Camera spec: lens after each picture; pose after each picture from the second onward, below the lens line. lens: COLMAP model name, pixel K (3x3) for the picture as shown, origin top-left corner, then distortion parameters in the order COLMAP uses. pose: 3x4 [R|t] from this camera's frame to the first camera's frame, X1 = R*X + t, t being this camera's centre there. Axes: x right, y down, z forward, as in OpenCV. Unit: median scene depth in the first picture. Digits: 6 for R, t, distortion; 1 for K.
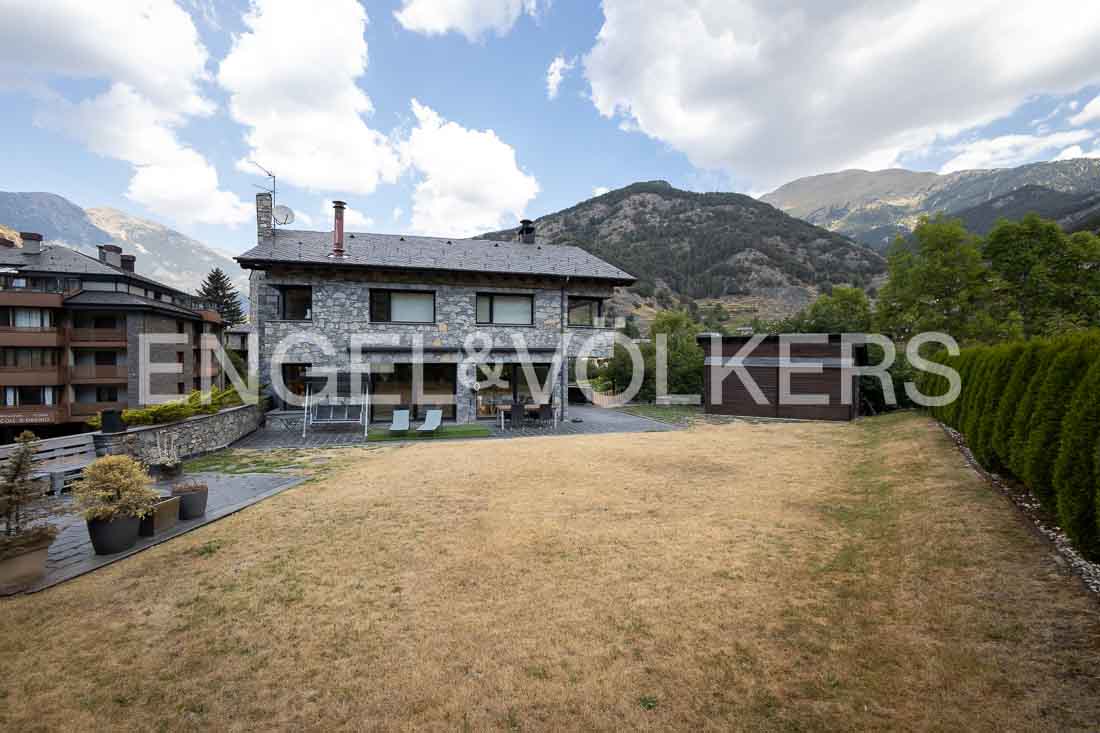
lens RADIAL K [[490.2, 0, 546.4], [0, 490.2, 373.0], [0, 0, 1]] dist [-0.001054, 0.000738]
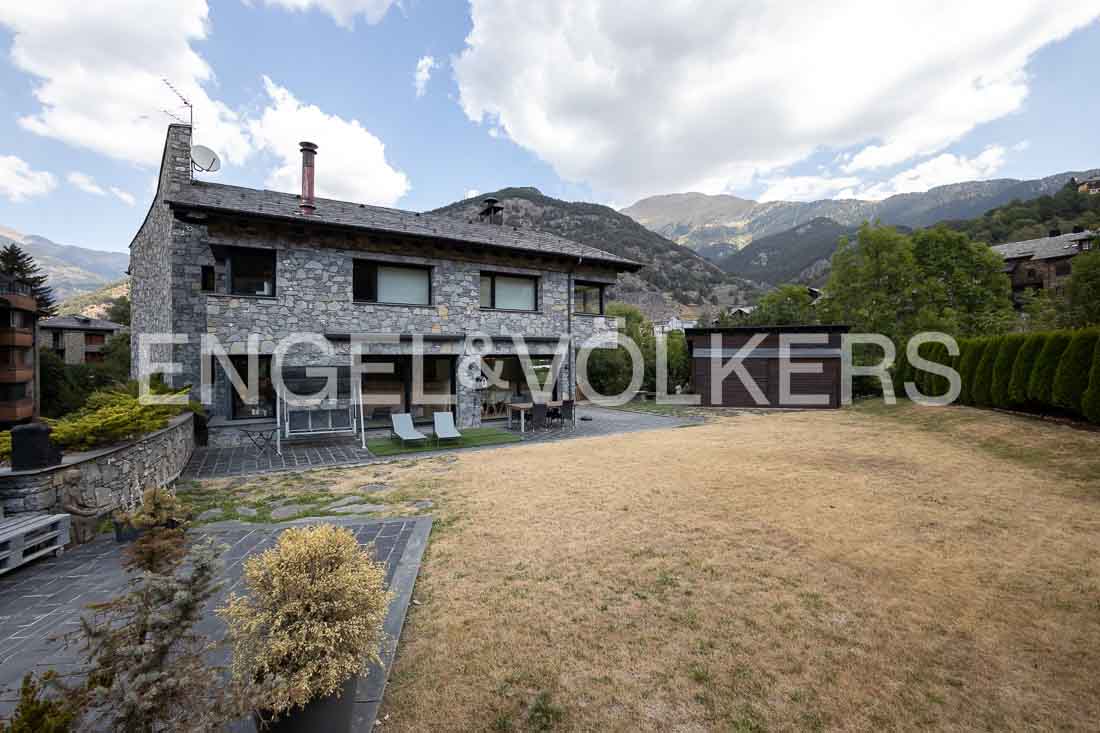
lens RADIAL K [[485.7, 0, 550.0], [0, 485.7, 366.5], [0, 0, 1]] dist [-0.000576, 0.000735]
pose [[0.964741, -0.012053, 0.262925, -0.236761], [0.015928, 0.999794, -0.012612, 0.011957], [-0.262718, 0.016355, 0.964734, 0.159448]]
